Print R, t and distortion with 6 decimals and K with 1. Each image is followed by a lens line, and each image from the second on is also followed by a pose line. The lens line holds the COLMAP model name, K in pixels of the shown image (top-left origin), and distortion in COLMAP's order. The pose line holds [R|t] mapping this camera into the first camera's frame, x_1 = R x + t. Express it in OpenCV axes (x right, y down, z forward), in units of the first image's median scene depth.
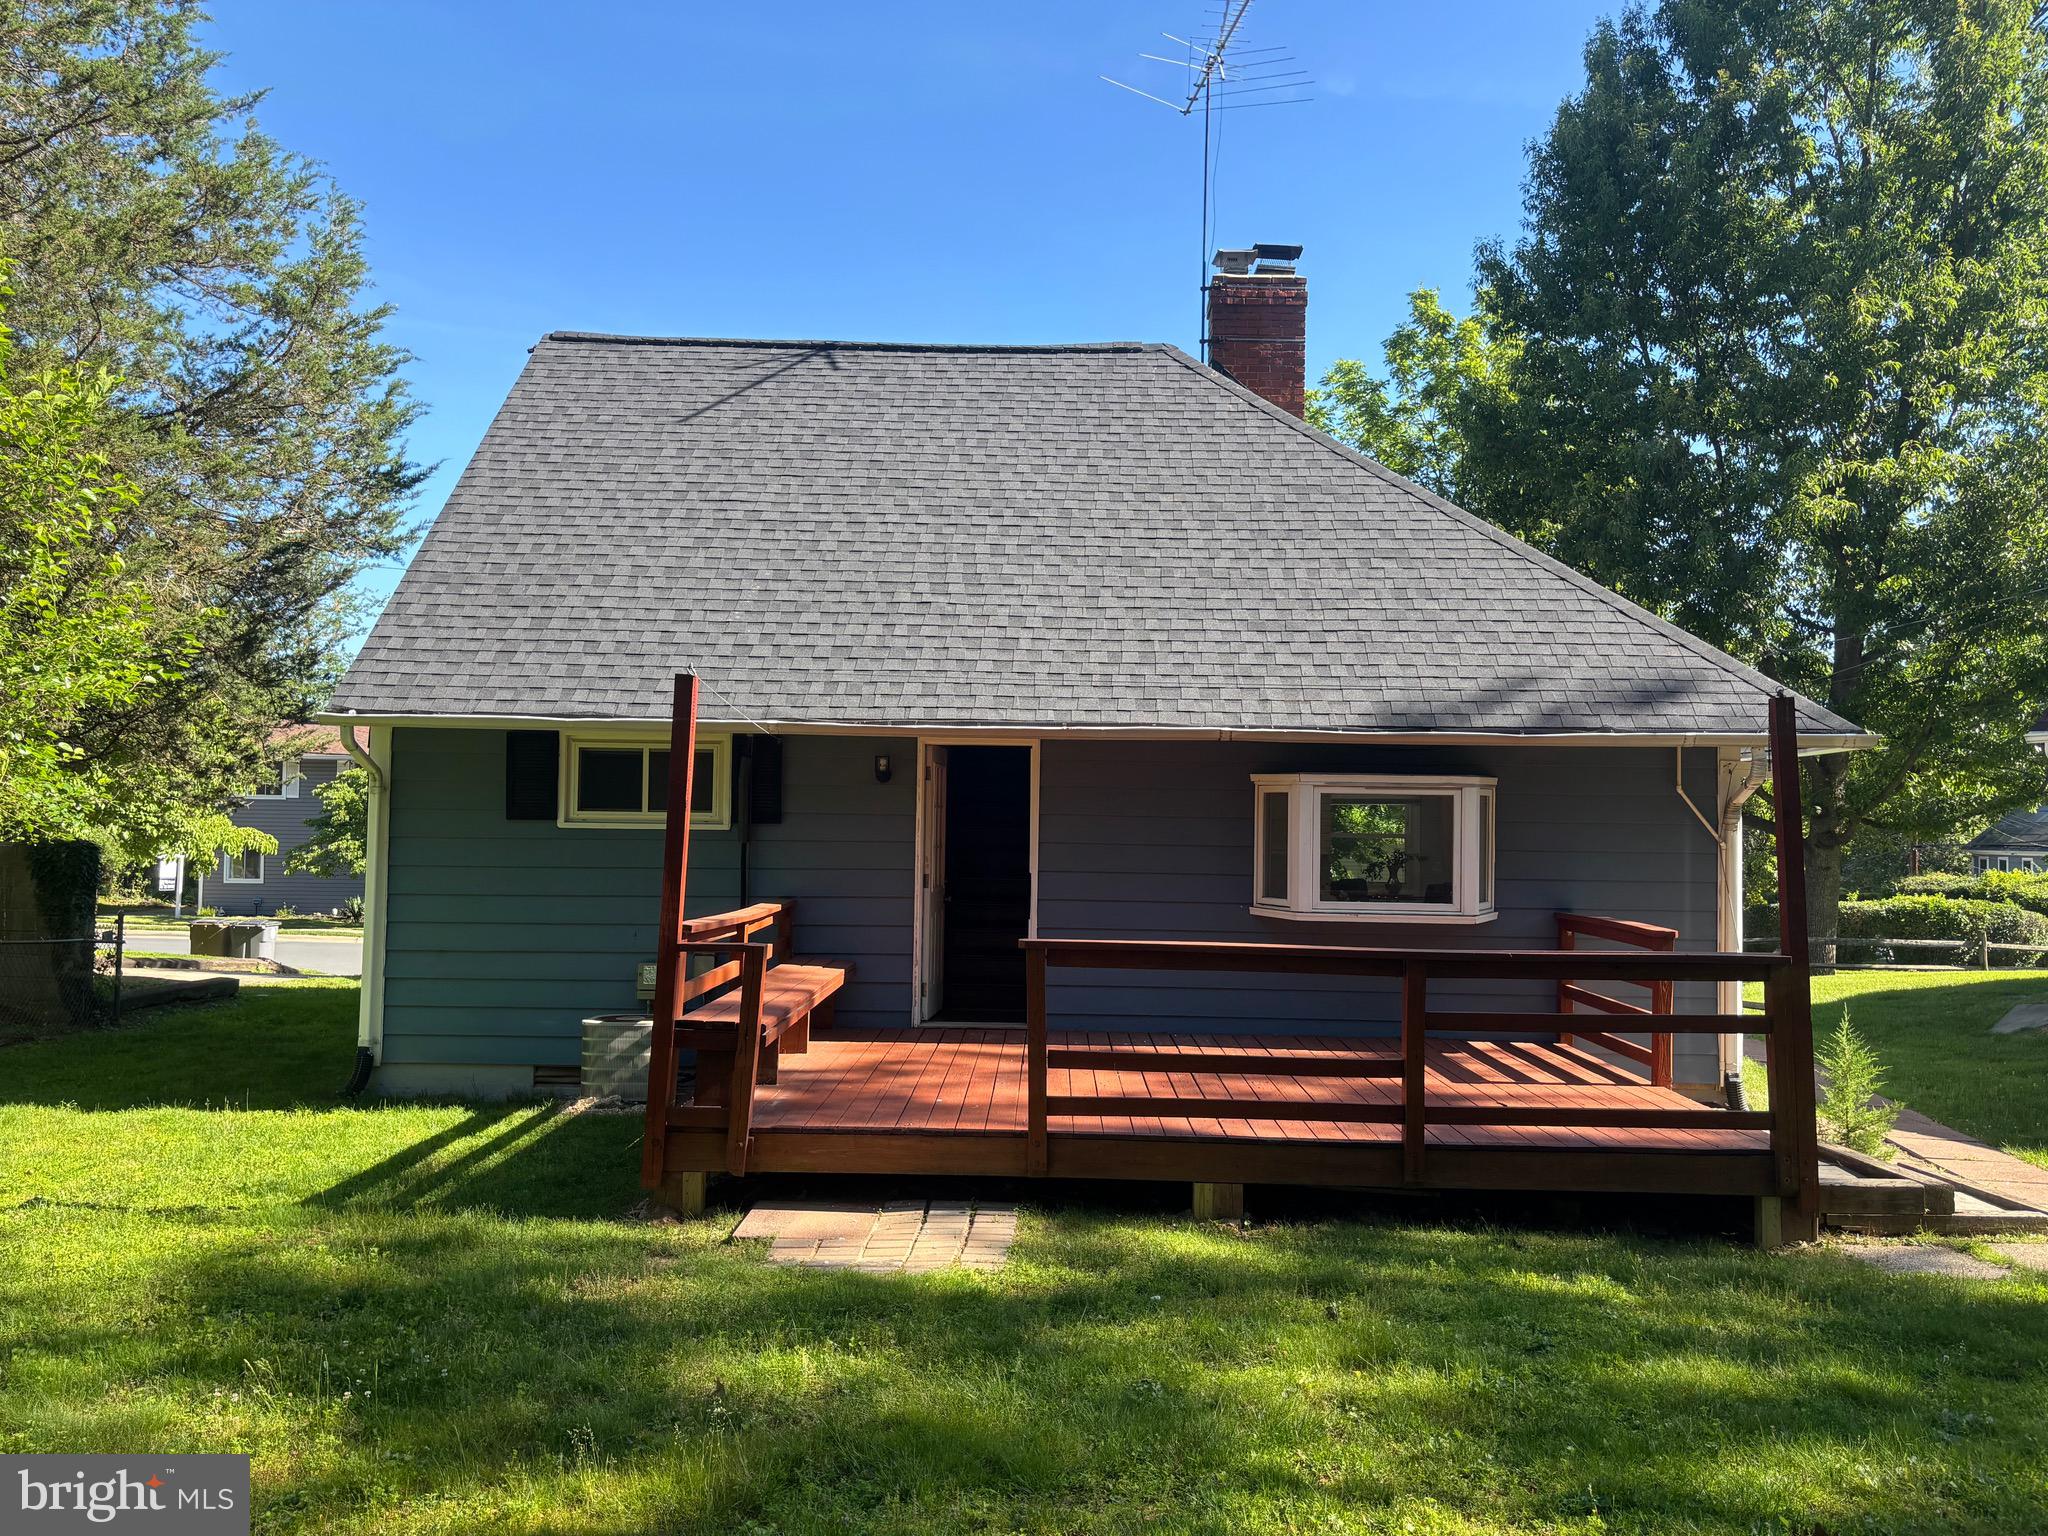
lens RADIAL K [[1554.7, 0, 1026.4], [0, 1554.7, 768.3], [0, 0, 1]] dist [0.057746, -0.062860]
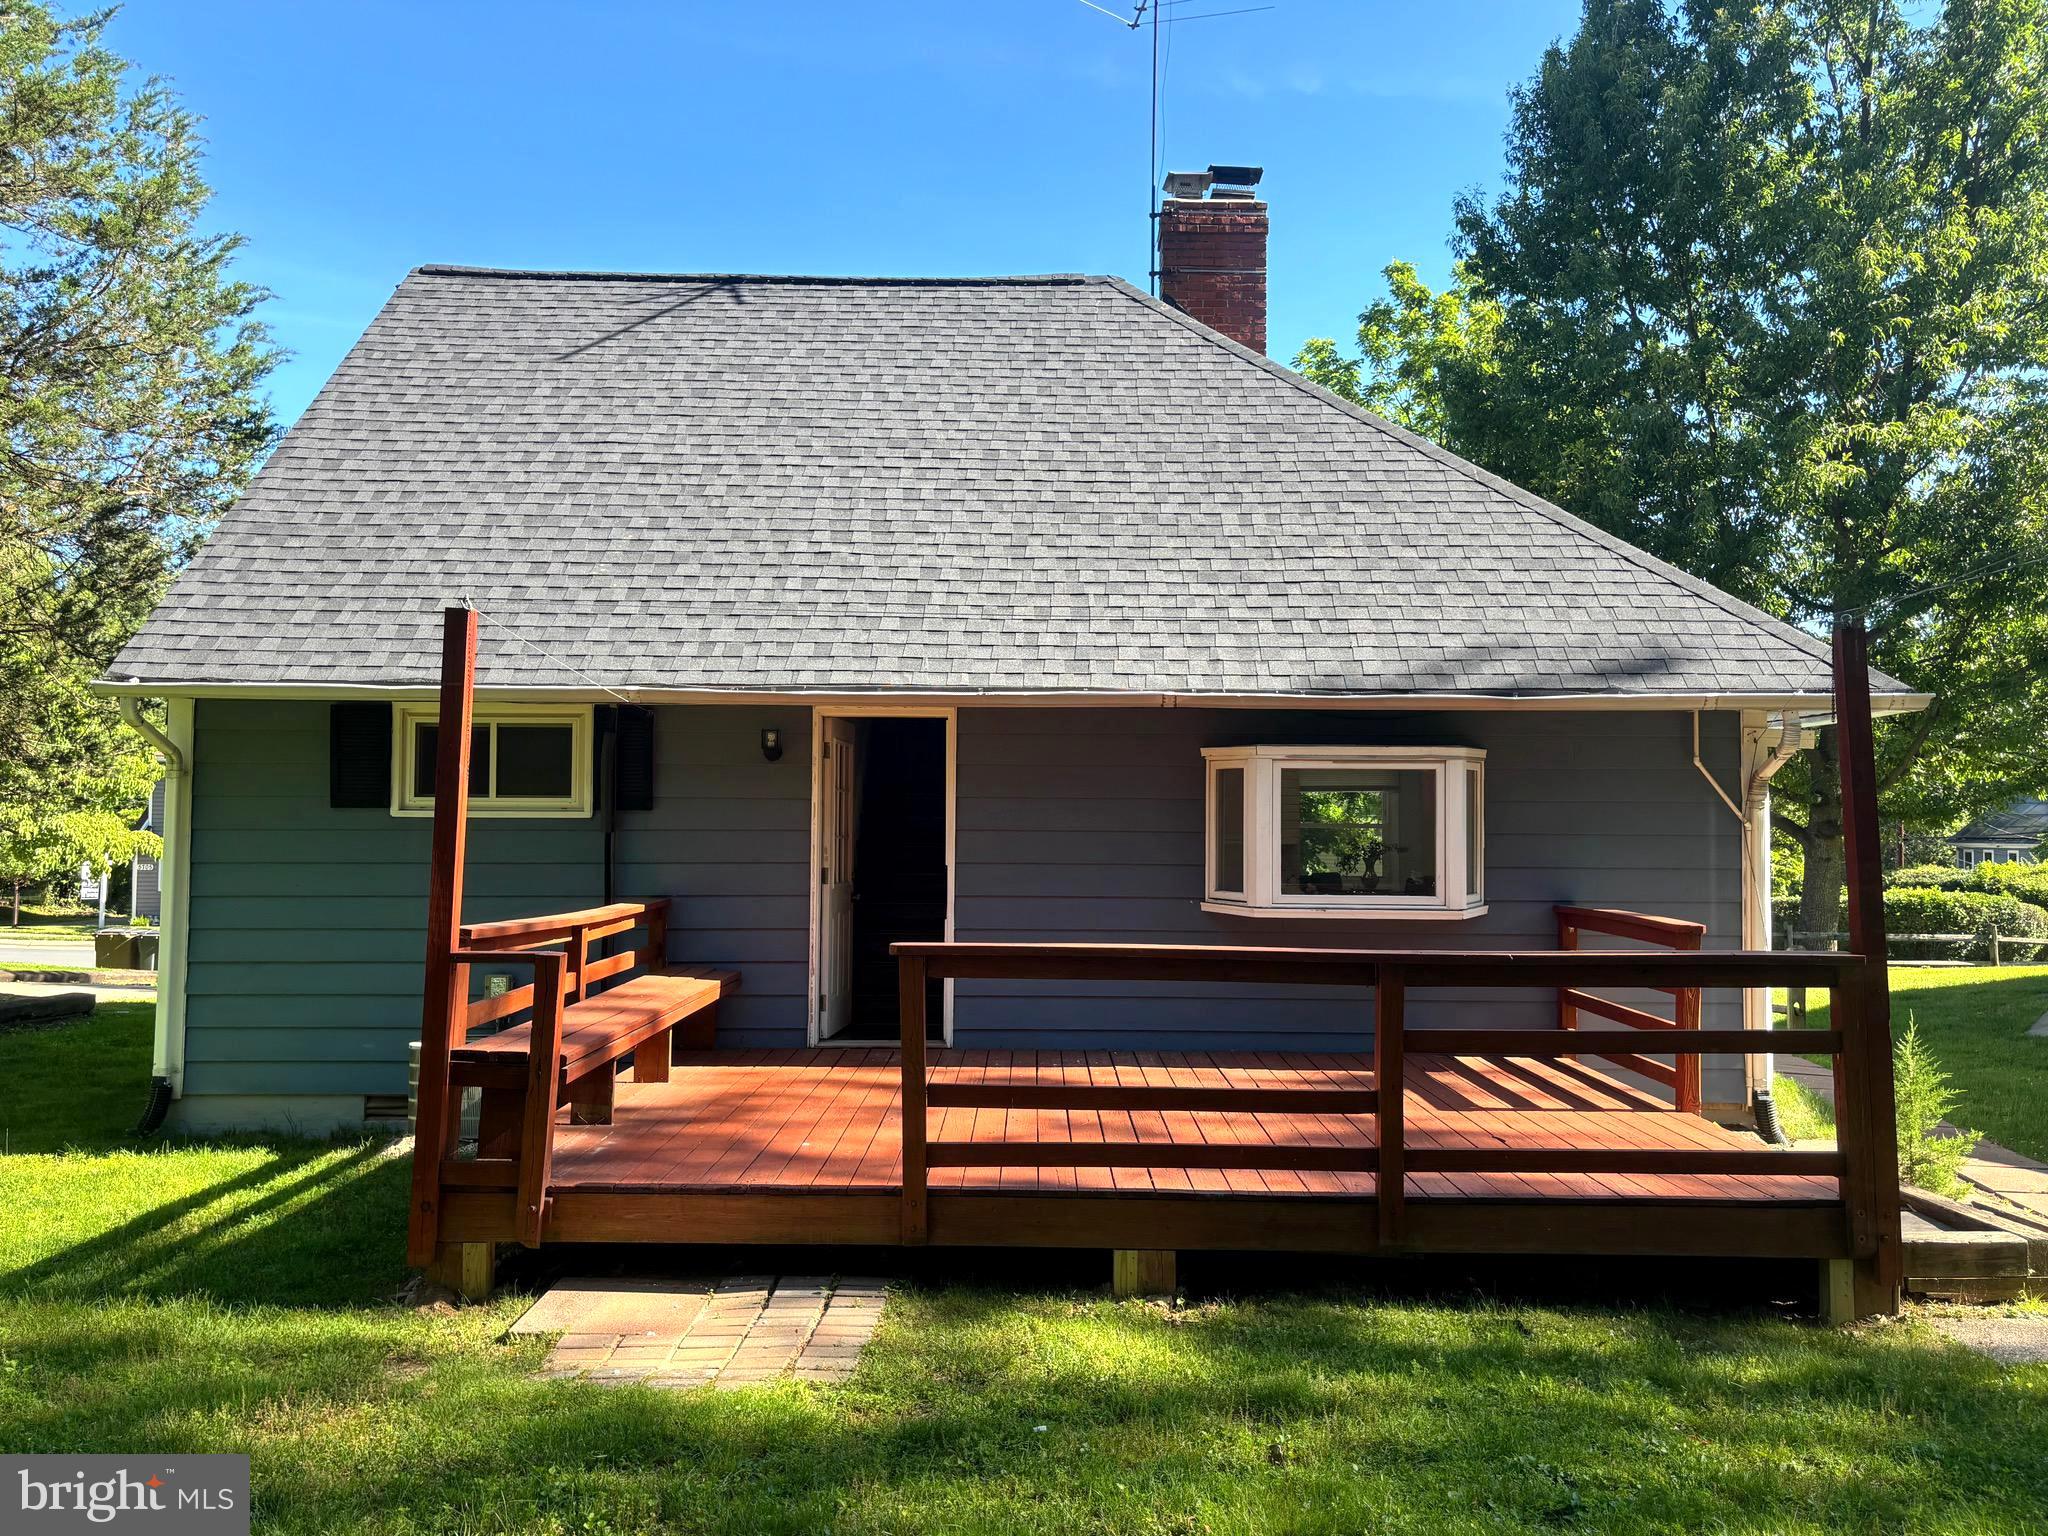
lens RADIAL K [[1554.7, 0, 1021.2], [0, 1554.7, 766.7], [0, 0, 1]] dist [0.057746, -0.062860]
pose [[0.999940, -0.007921, 0.007597, 0.037913], [0.007941, 0.999965, -0.002628, 0.015437], [-0.007576, 0.002688, 0.999968, 0.140290]]
